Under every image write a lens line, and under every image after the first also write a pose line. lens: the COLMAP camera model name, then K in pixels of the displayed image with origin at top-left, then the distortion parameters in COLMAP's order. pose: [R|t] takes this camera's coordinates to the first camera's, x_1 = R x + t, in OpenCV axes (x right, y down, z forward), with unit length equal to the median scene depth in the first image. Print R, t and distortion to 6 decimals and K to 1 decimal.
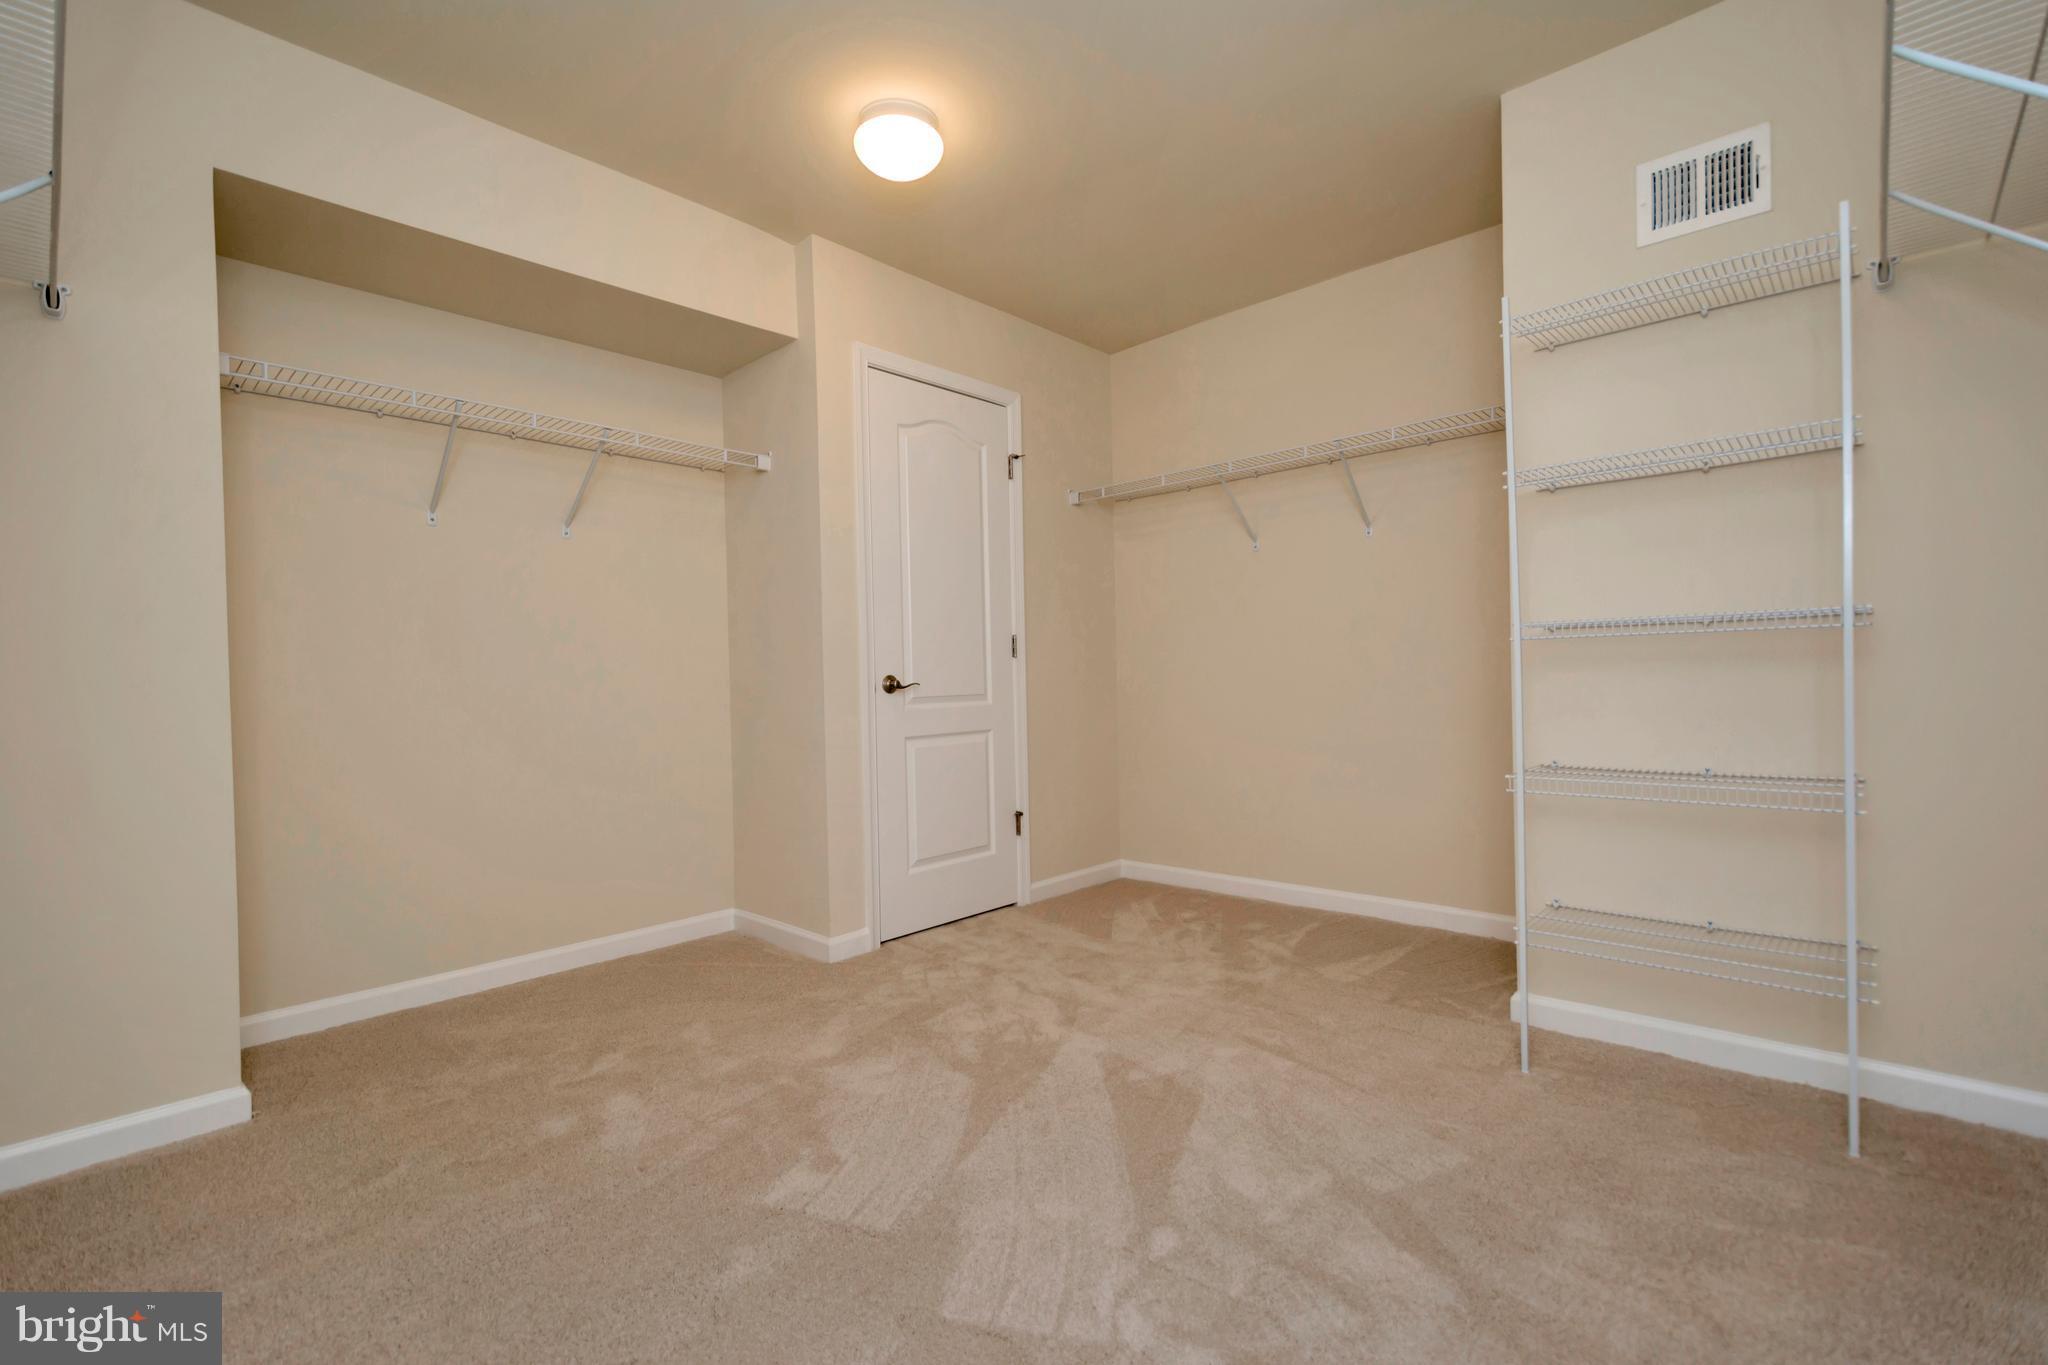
lens RADIAL K [[901.7, 0, 1013.7], [0, 901.7, 685.5], [0, 0, 1]] dist [0.002677, 0.000044]
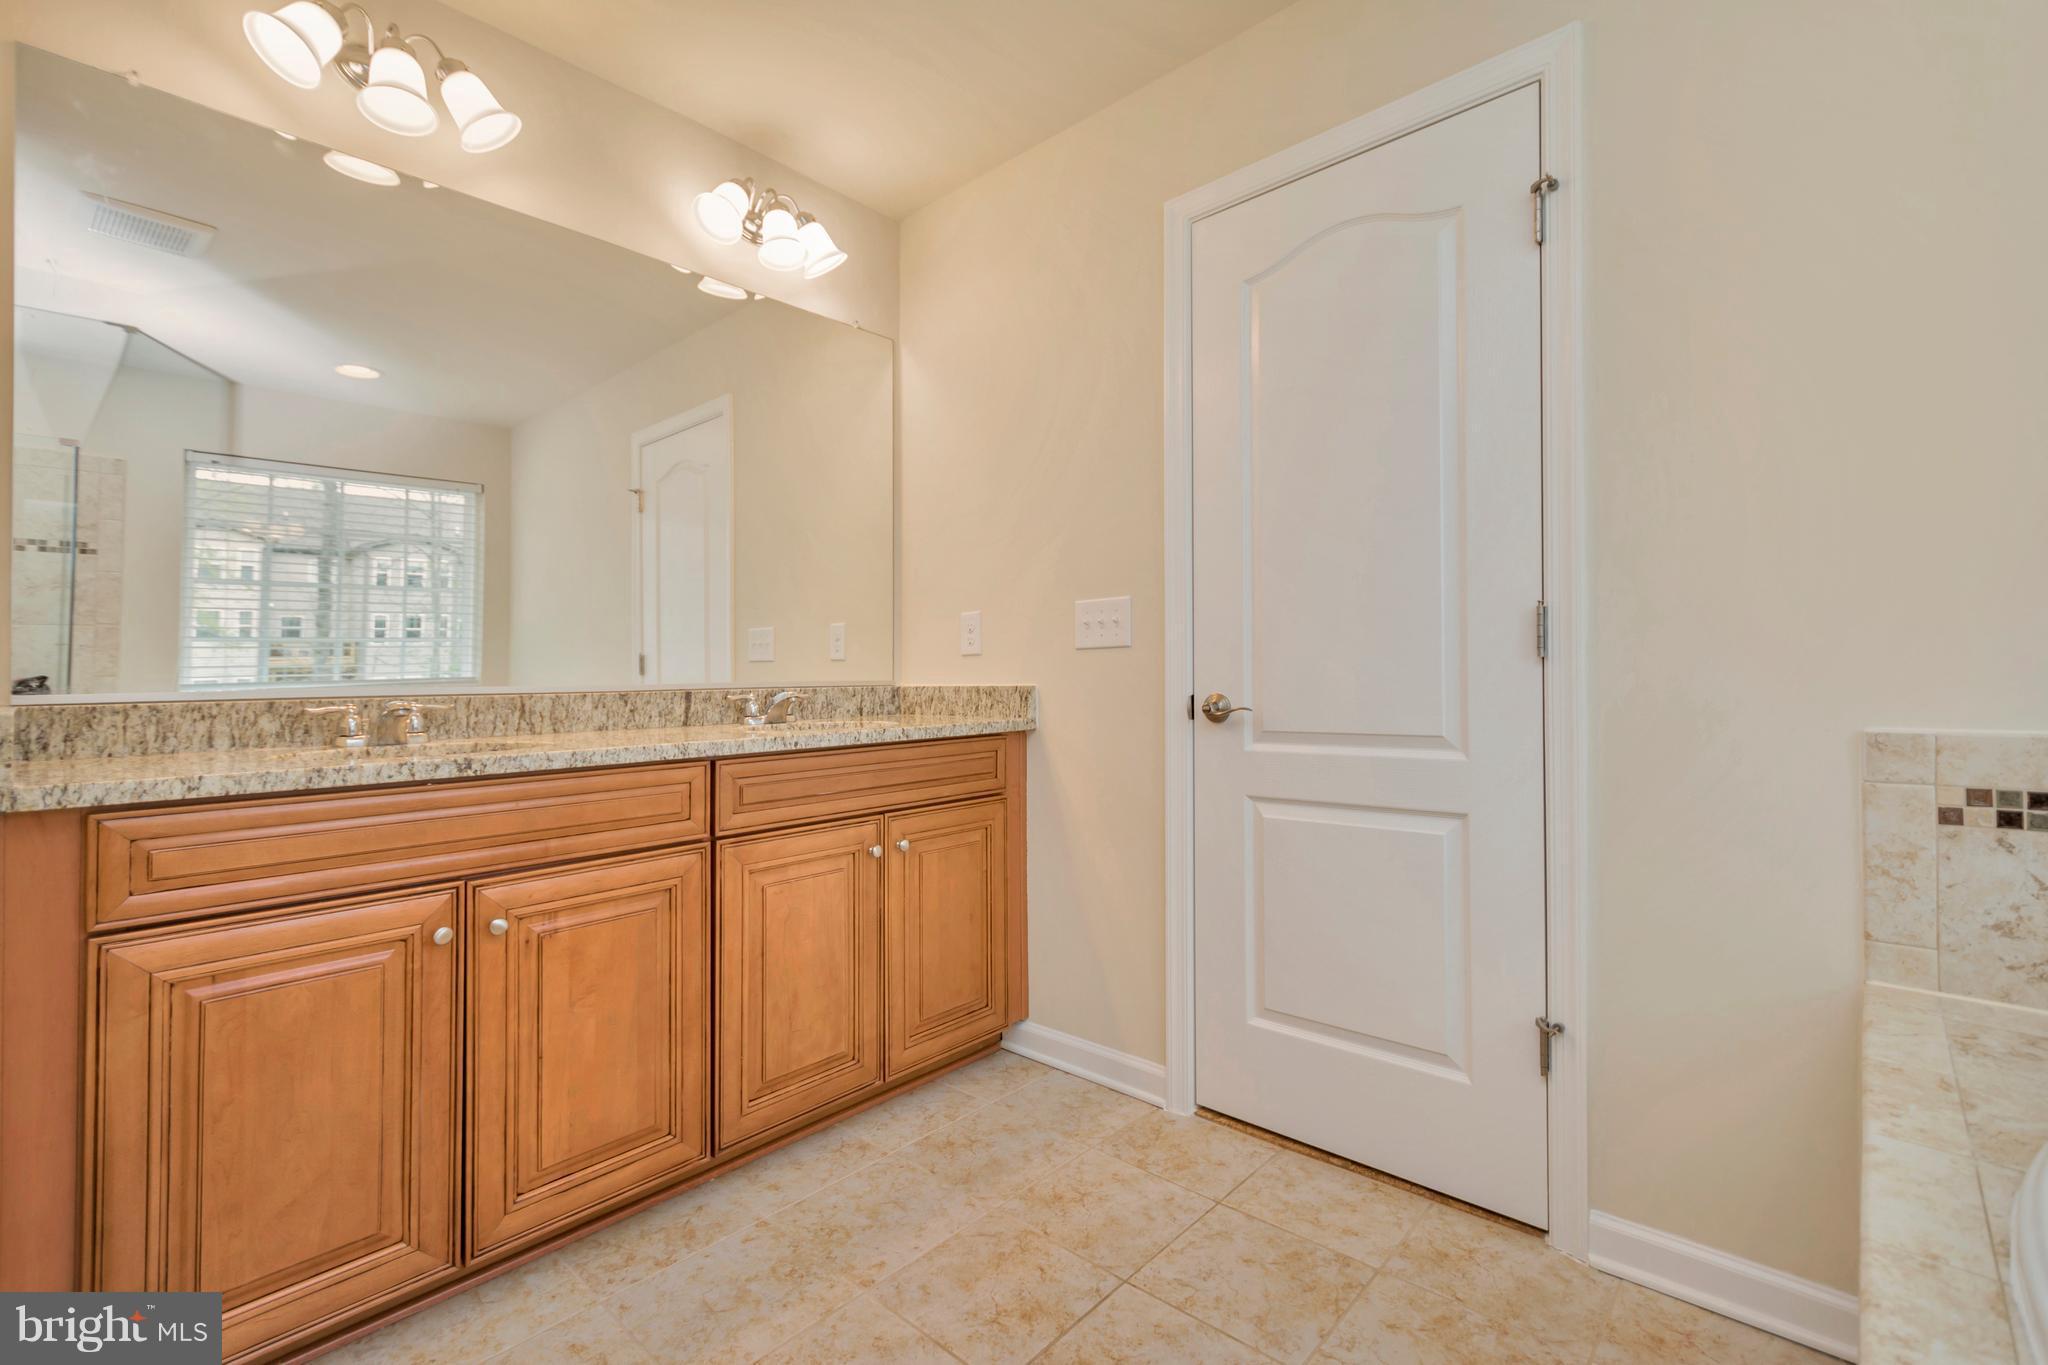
lens RADIAL K [[901.7, 0, 1013.7], [0, 901.7, 685.5], [0, 0, 1]] dist [0.002677, 0.000044]
pose [[-0.009270, 0.014322, -0.999854, 0.428527], [-0.008993, 0.999856, 0.014405, -0.021498], [0.999917, 0.009125, -0.009139, 0.752844]]
